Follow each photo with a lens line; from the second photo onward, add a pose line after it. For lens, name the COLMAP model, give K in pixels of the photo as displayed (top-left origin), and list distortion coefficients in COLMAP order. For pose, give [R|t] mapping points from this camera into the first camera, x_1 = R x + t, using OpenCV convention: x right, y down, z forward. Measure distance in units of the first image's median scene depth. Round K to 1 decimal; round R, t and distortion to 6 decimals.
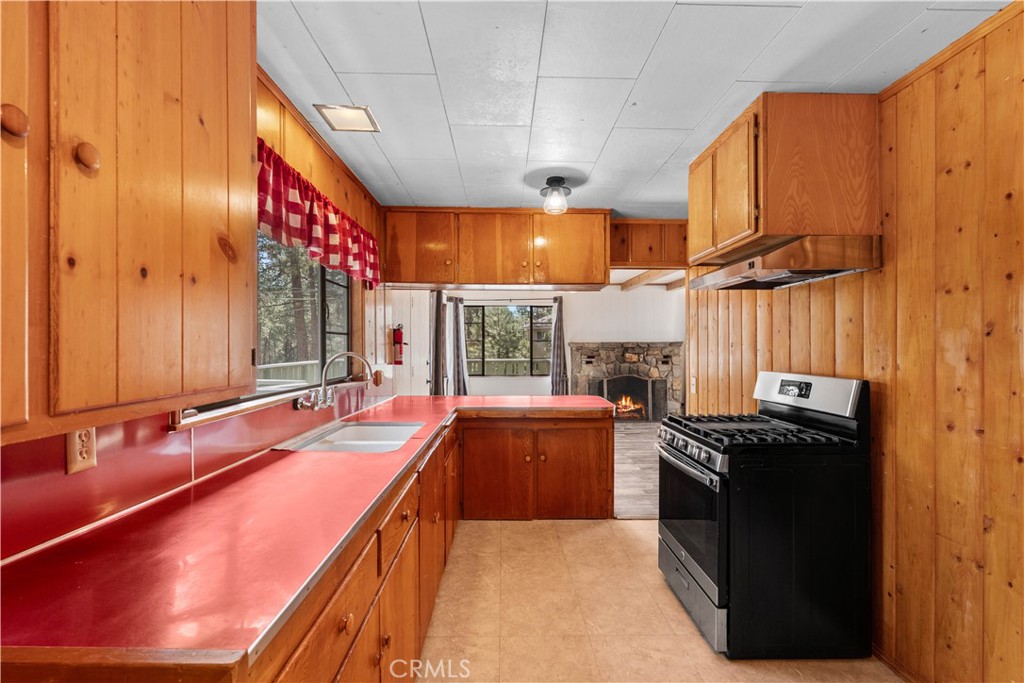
lens RADIAL K [[453.6, 0, 509.6], [0, 453.6, 345.8], [0, 0, 1]] dist [-0.007350, 0.000978]
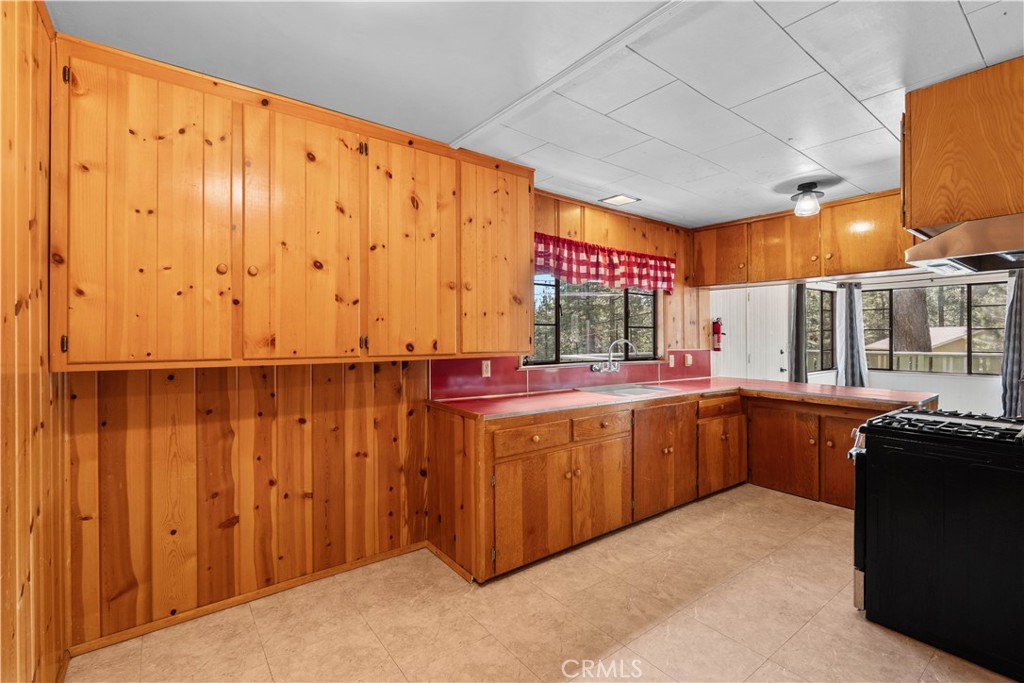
lens RADIAL K [[453.6, 0, 510.1], [0, 453.6, 337.1], [0, 0, 1]] dist [-0.007350, 0.000978]
pose [[0.589602, 0.001621, -0.807692, 0.473754], [0.001273, 0.999995, 0.002937, -0.000448], [0.807693, -0.002760, 0.589597, -0.195582]]
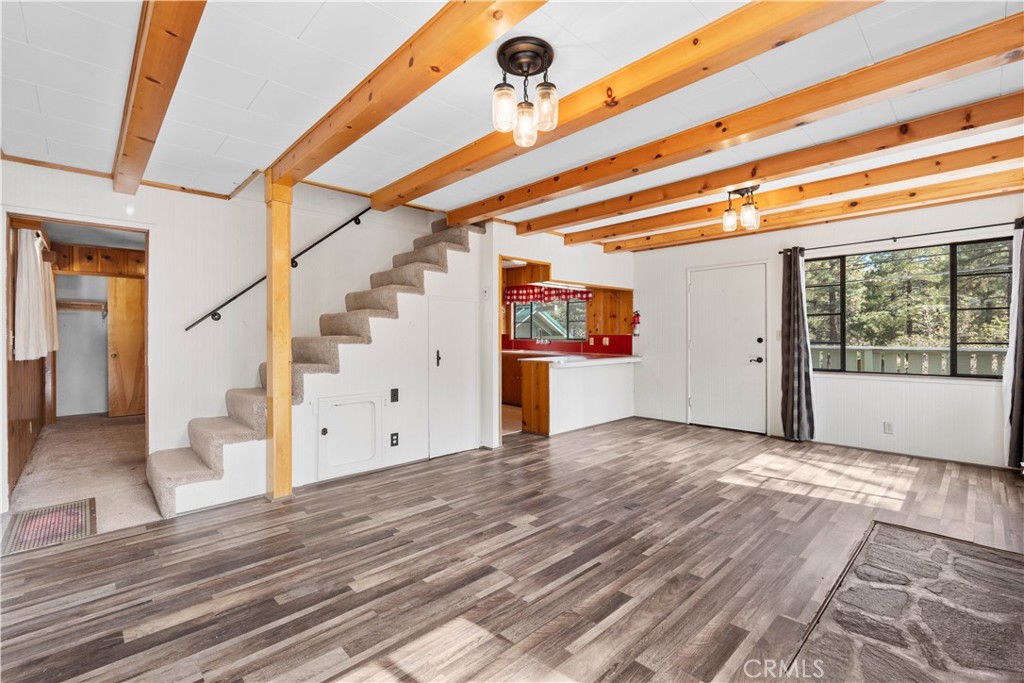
lens RADIAL K [[453.6, 0, 514.4], [0, 453.6, 339.1], [0, 0, 1]] dist [-0.007350, 0.000978]
pose [[-0.731932, 0.006224, -0.681349, 1.351941], [0.001234, 0.999969, 0.007809, 0.044153], [0.681376, 0.004875, -0.731917, 2.166101]]
